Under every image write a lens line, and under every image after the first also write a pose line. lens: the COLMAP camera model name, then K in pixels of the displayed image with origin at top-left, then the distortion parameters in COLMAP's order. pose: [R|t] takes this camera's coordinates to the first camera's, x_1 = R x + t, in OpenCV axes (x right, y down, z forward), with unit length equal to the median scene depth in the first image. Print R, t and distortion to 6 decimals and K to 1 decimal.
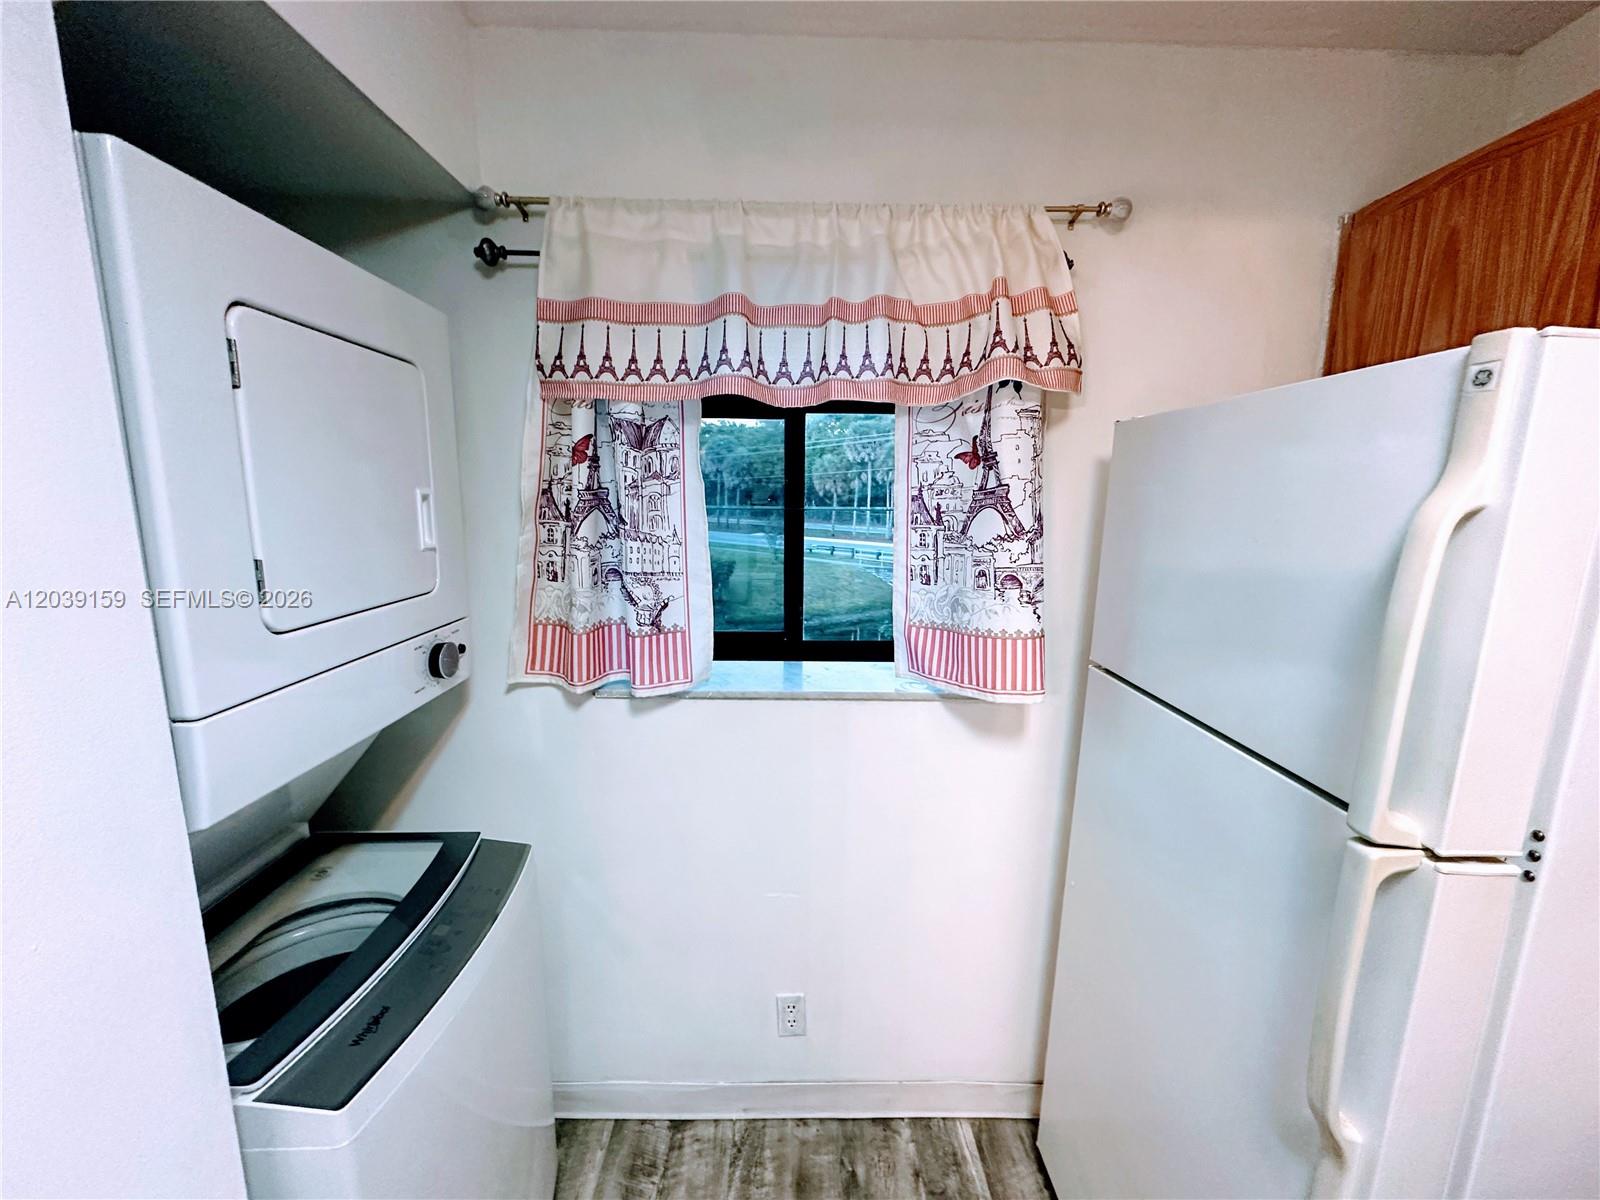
lens RADIAL K [[635.2, 0, 798.9], [0, 635.2, 596.5], [0, 0, 1]] dist [-0.001739, 0.000110]
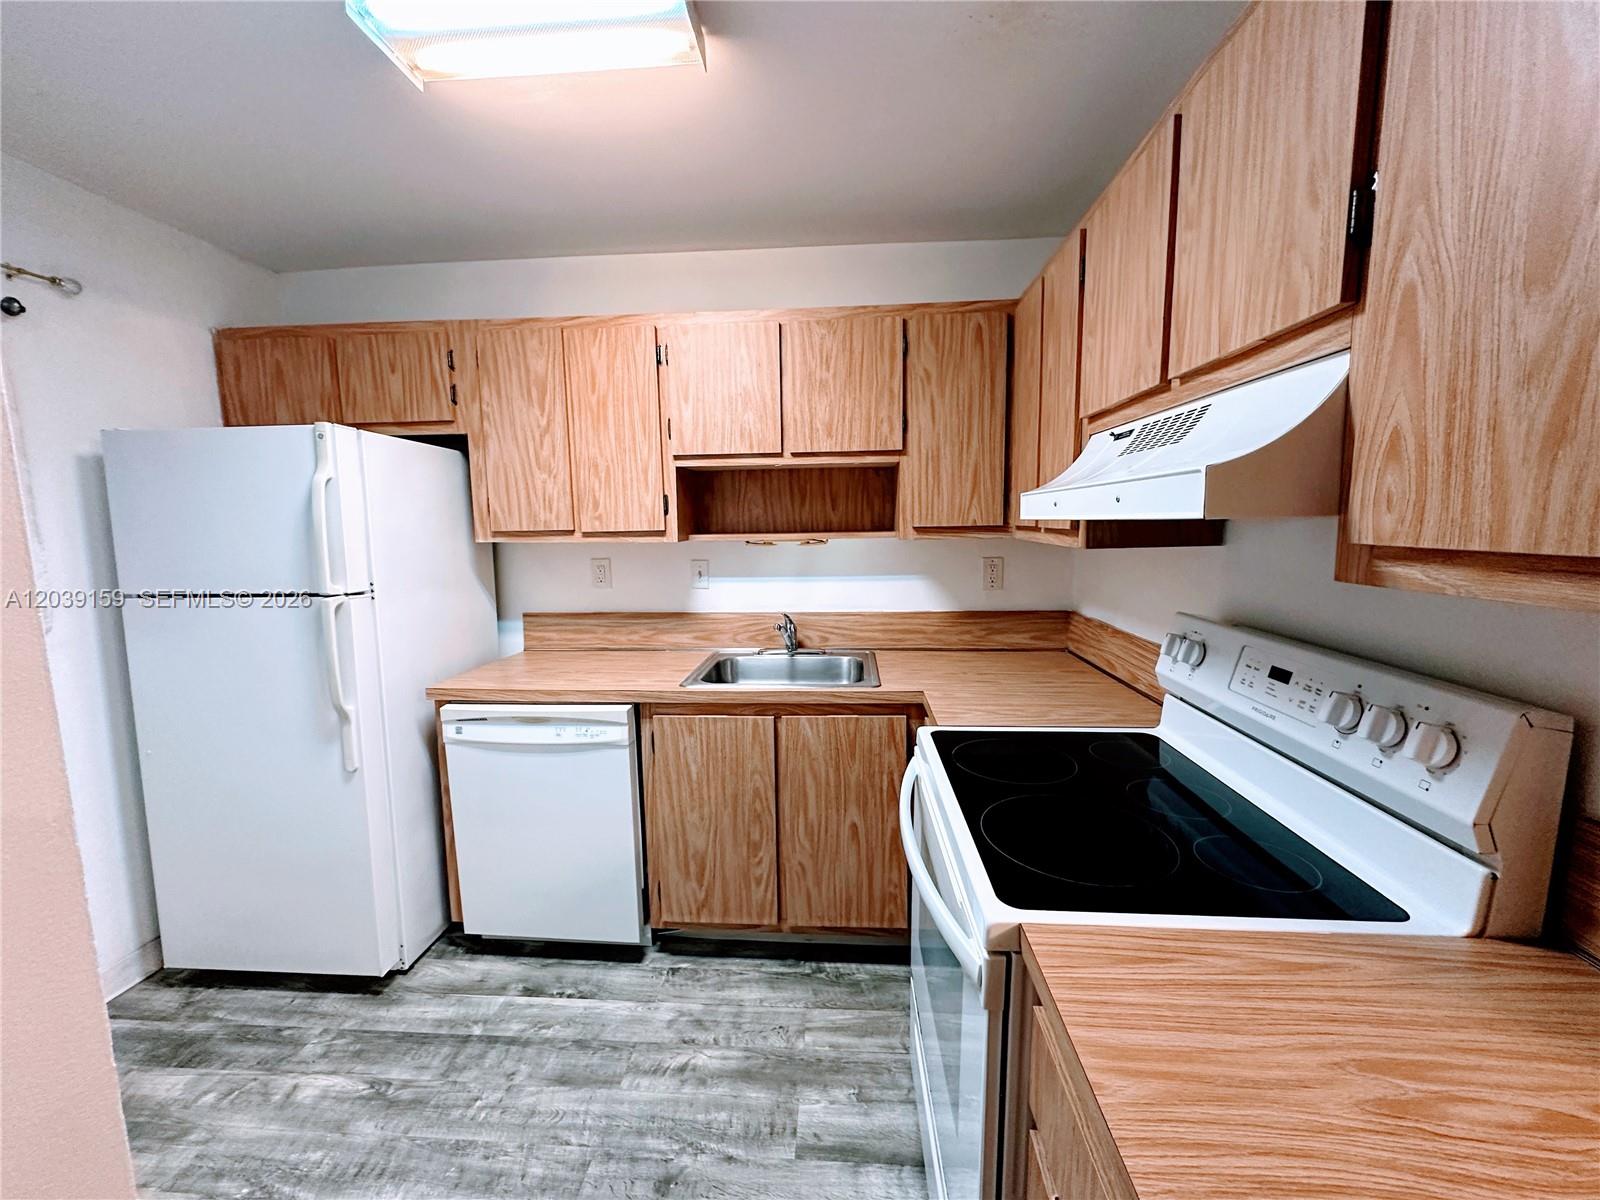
lens RADIAL K [[635.2, 0, 798.9], [0, 635.2, 596.5], [0, 0, 1]] dist [-0.001739, 0.000110]
pose [[0.083280, -0.130575, 0.987935, -0.944000], [0.175678, 0.977775, 0.114423, 0.238071], [-0.980919, 0.164030, 0.104368, -0.742759]]
